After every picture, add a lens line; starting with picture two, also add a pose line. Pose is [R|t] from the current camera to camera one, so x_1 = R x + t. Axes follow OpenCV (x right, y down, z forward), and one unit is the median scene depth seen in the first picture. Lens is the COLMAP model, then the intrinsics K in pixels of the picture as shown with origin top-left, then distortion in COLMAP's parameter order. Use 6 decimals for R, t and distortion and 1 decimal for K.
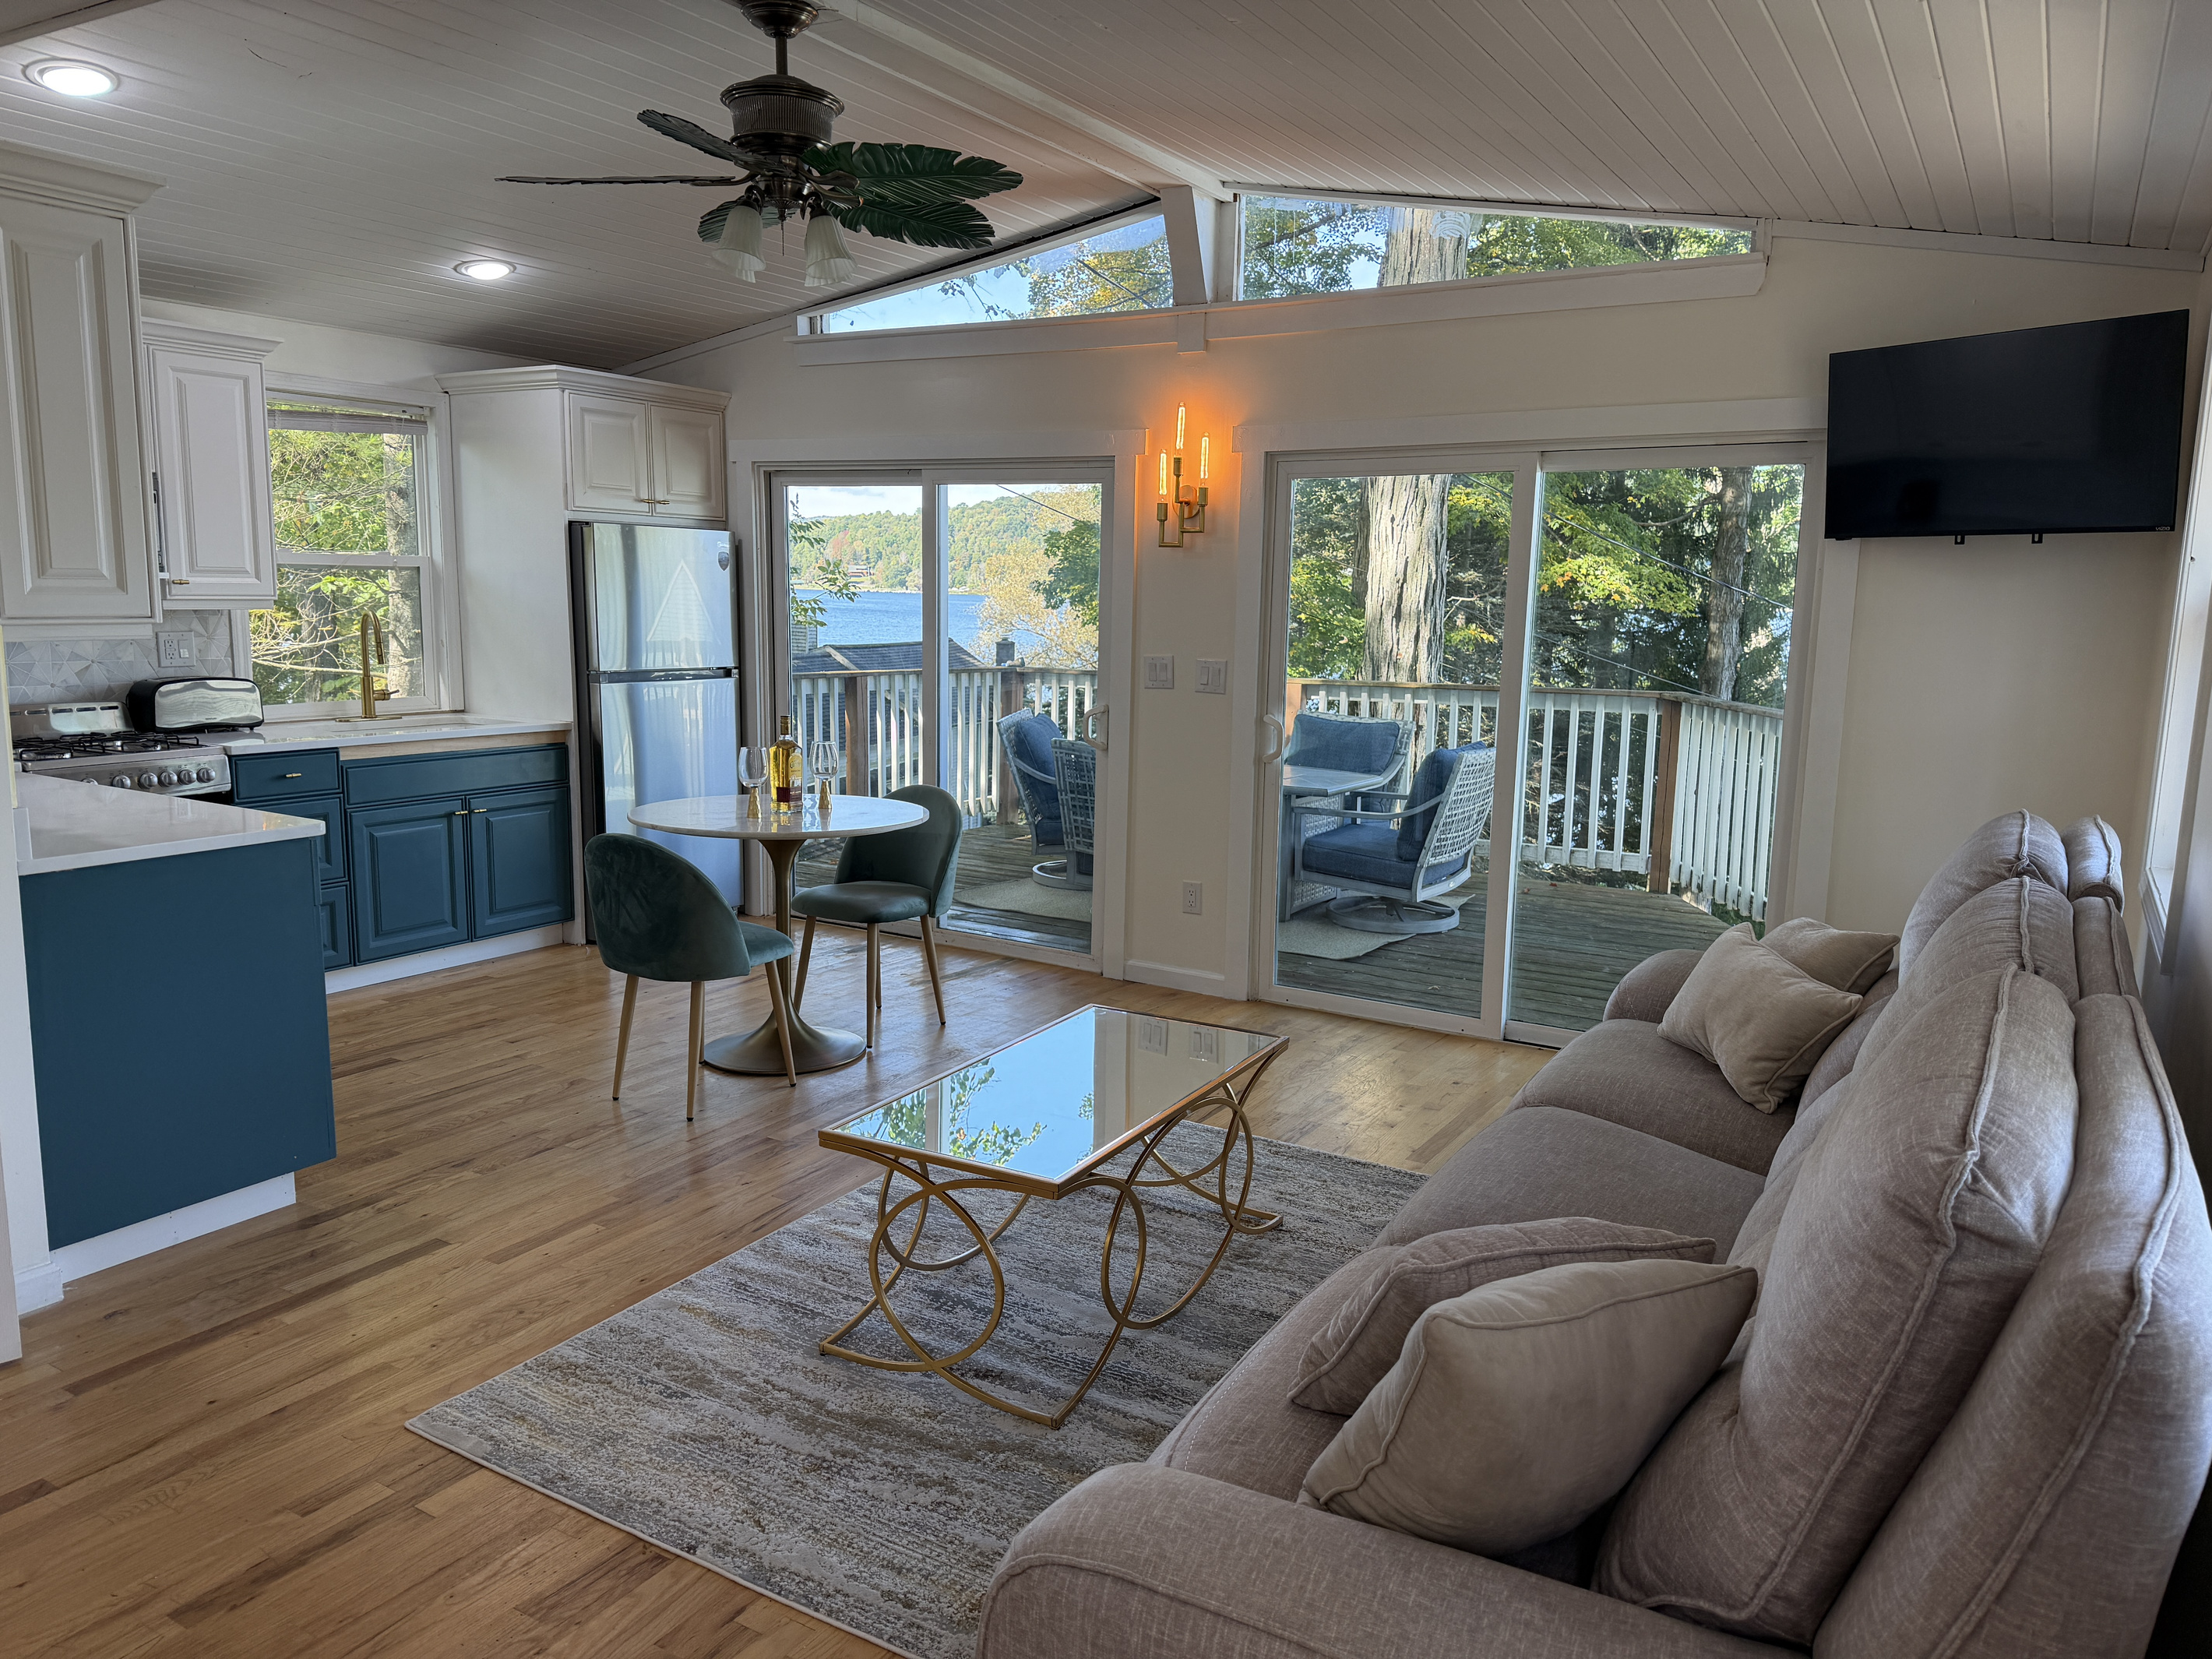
lens RADIAL K [[1532.6, 0, 1111.1], [0, 1532.6, 836.3], [0, 0, 1]] dist [0.076183, -0.125093]
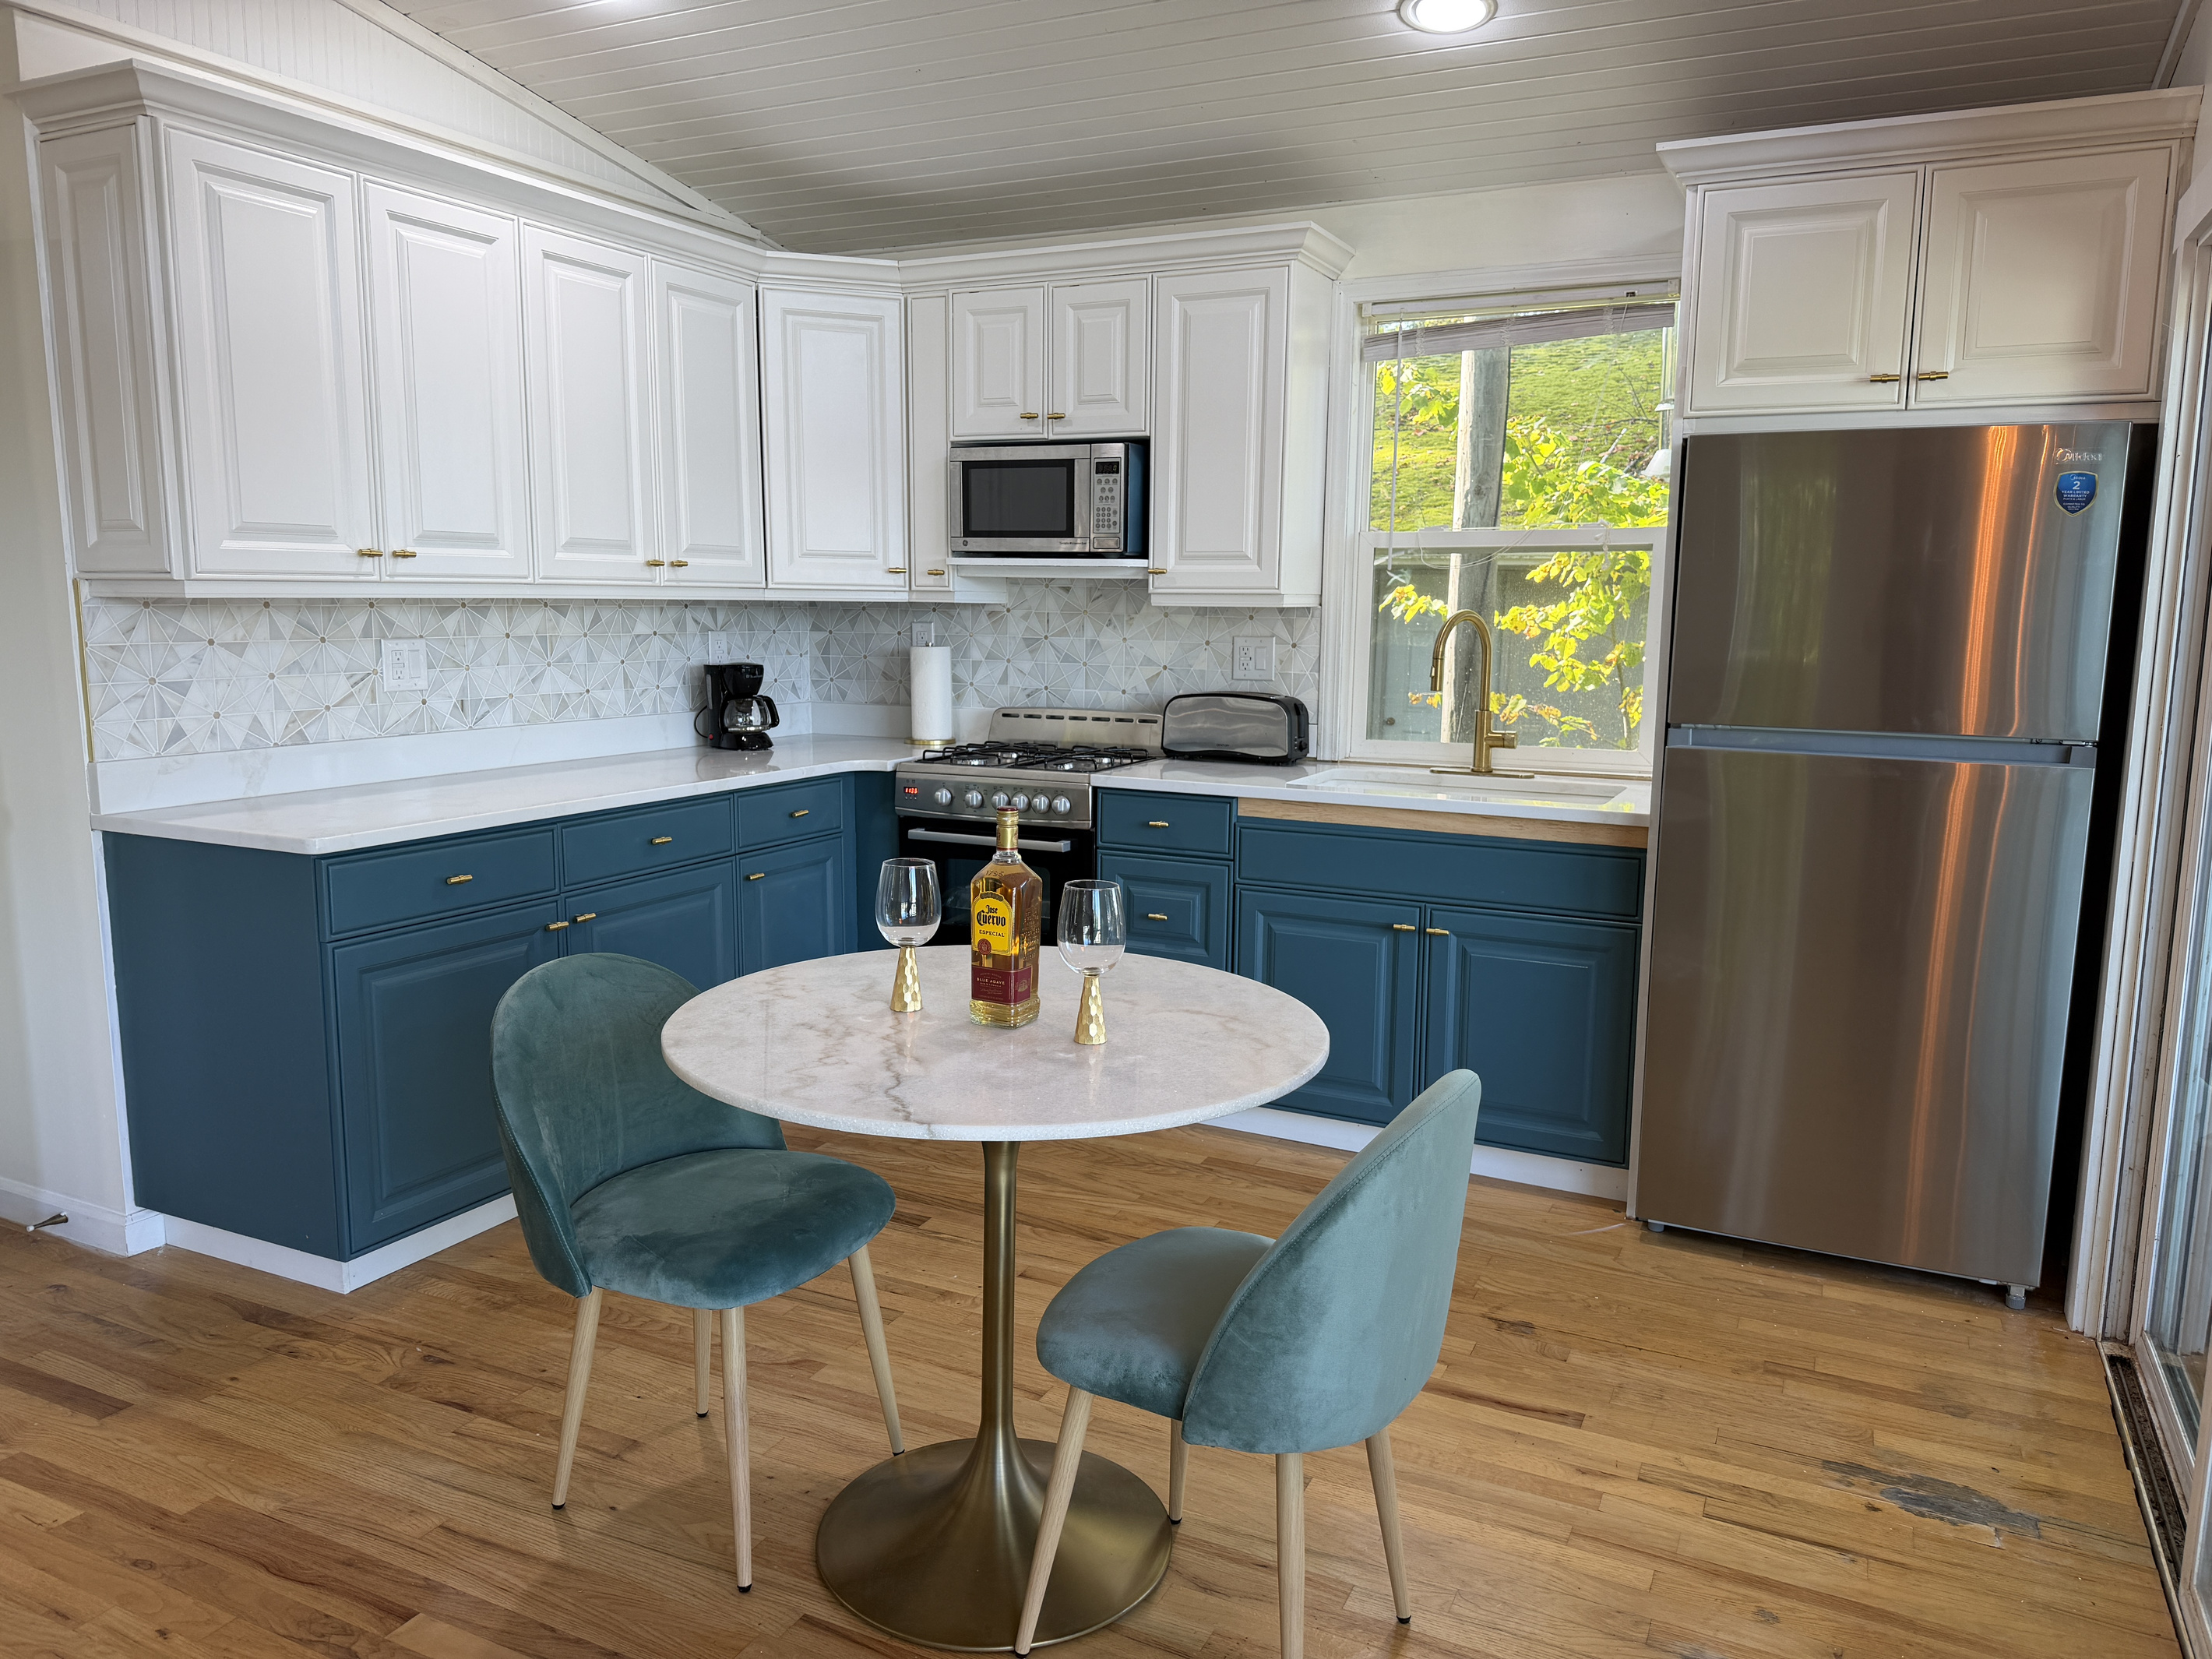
lens RADIAL K [[1536.7, 0, 1103.4], [0, 1536.7, 834.7], [0, 0, 1]] dist [0.070921, -0.087516]
pose [[0.084382, 0.130072, -0.987907, 0.204430], [-0.167217, 0.979232, 0.114647, -0.114961], [0.982302, 0.155521, 0.104380, 0.898445]]
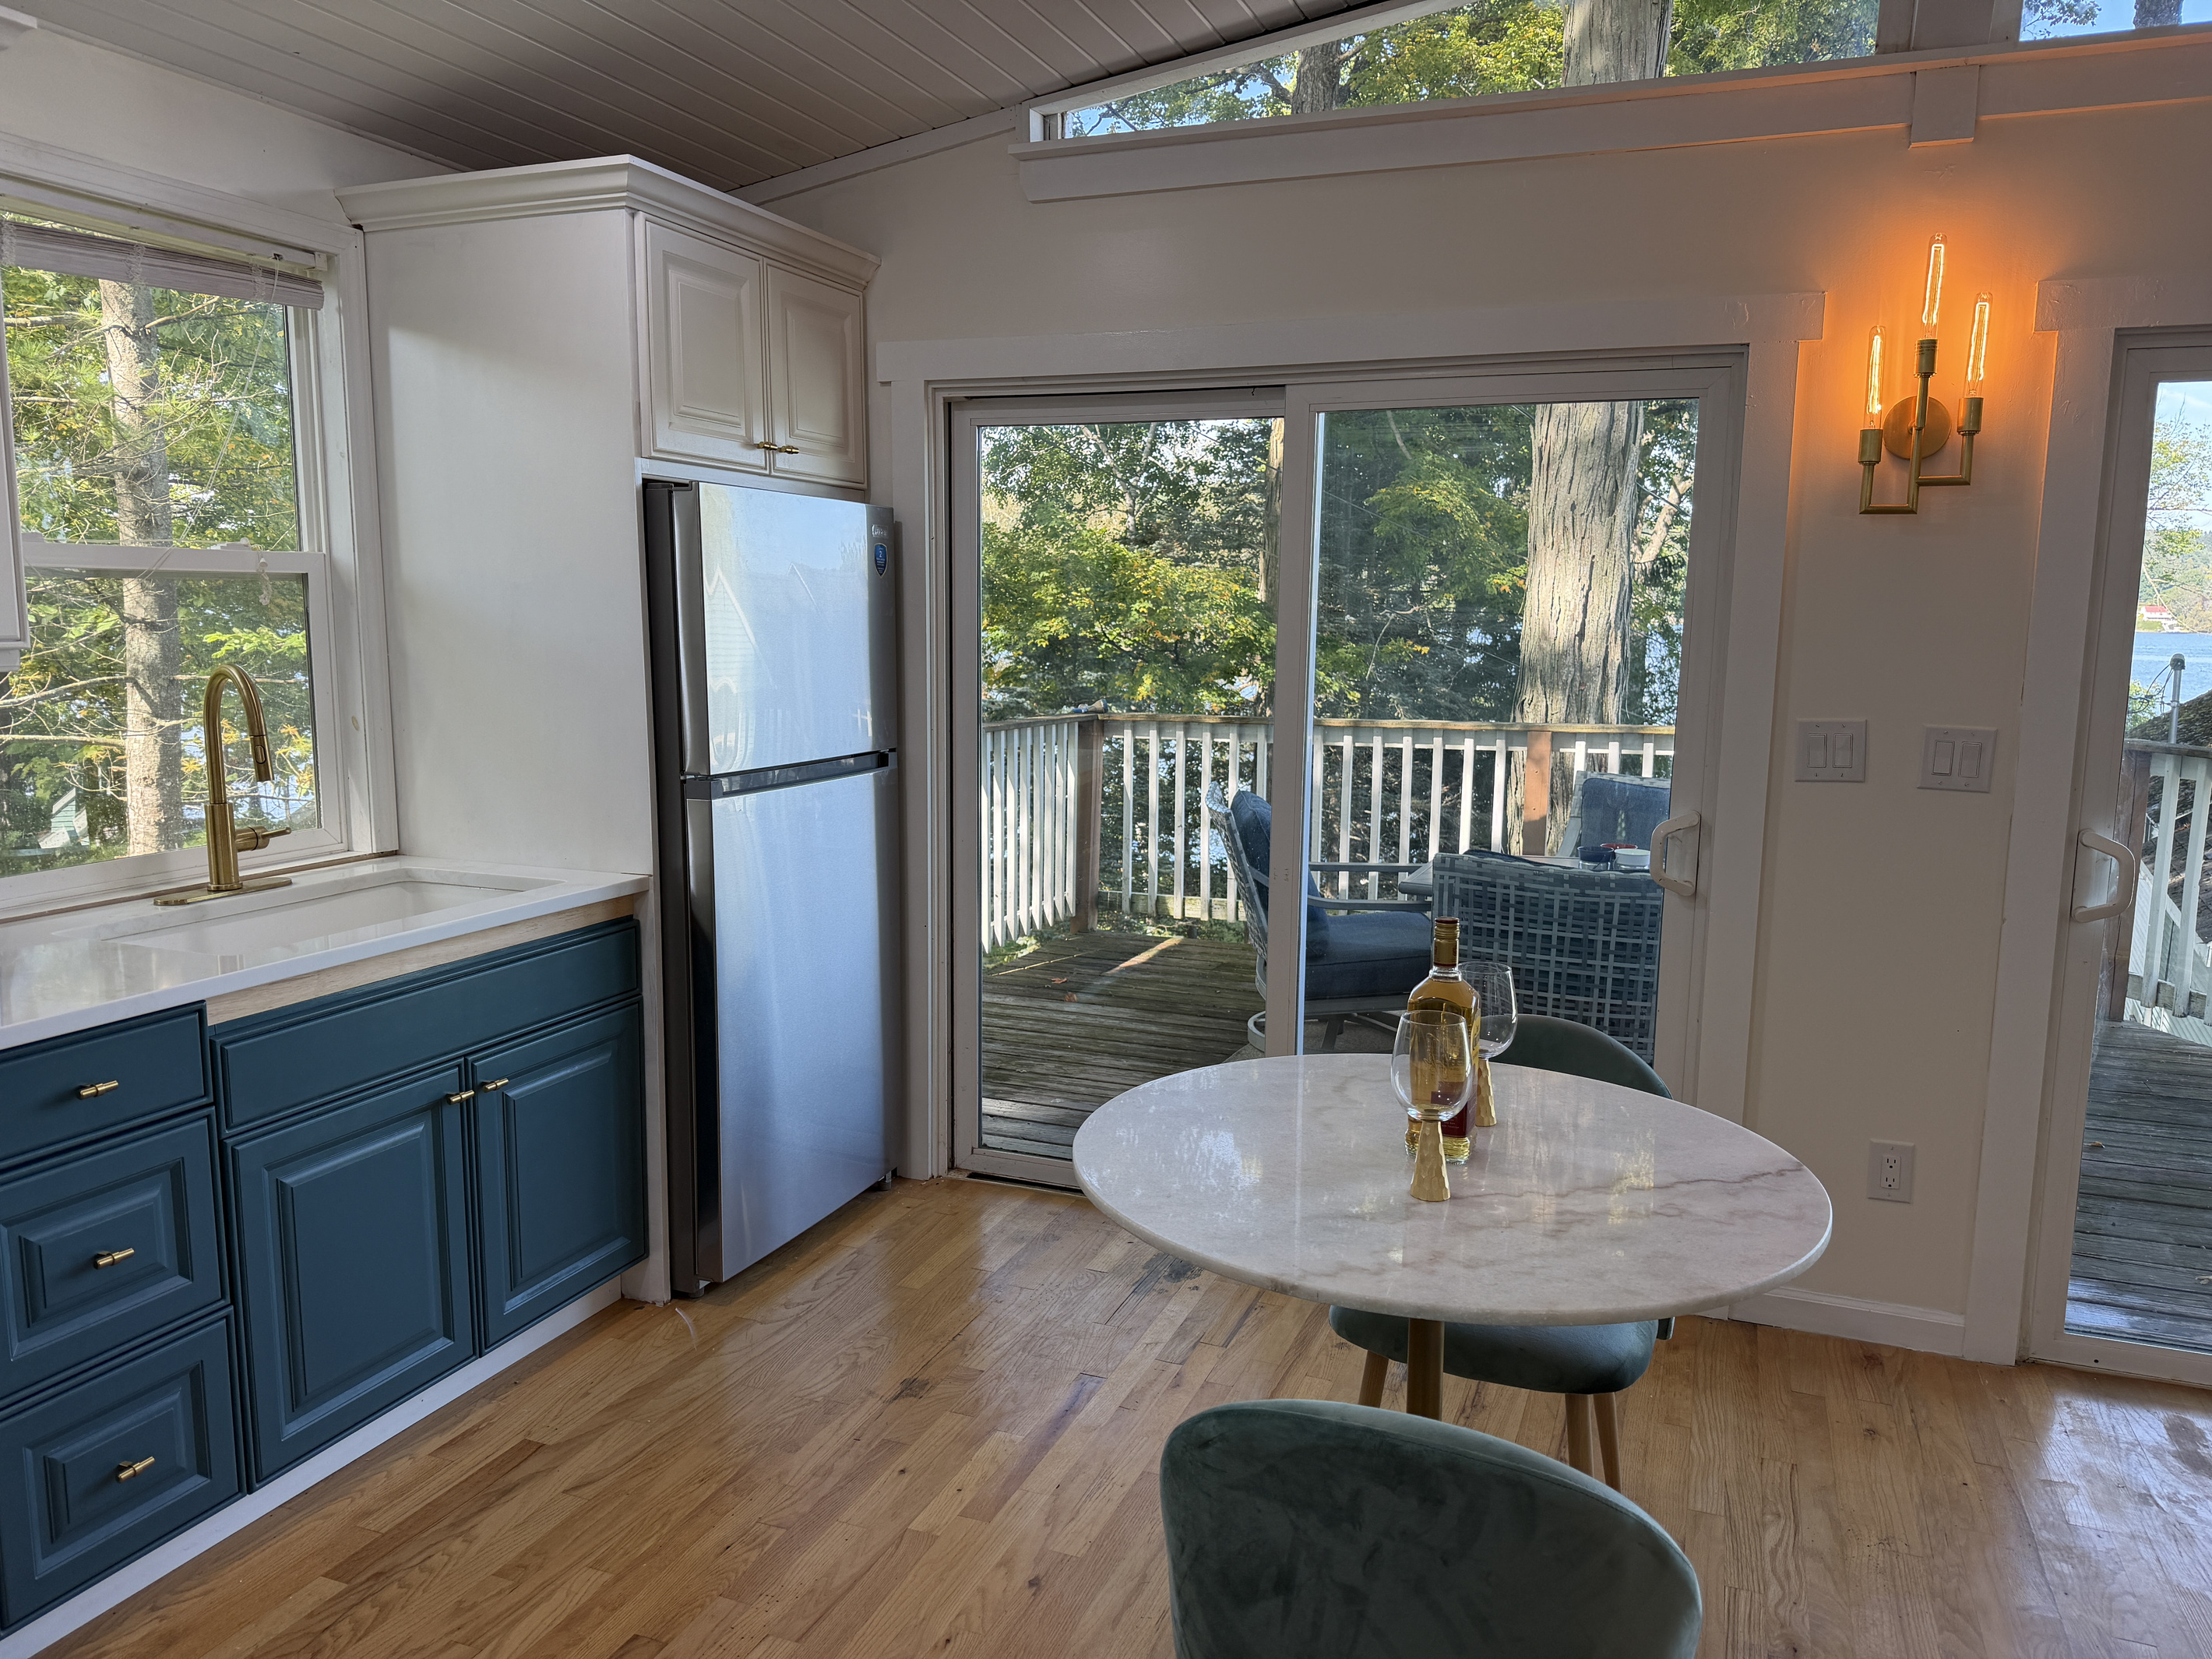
lens RADIAL K [[1536.7, 0, 1103.4], [0, 1536.7, 834.7], [0, 0, 1]] dist [0.070921, -0.087516]
pose [[0.986936, -0.035547, 0.157141, -0.334078], [0.037359, 0.999265, -0.008594, -0.092051], [-0.156720, 0.014353, 0.987539, 0.563525]]
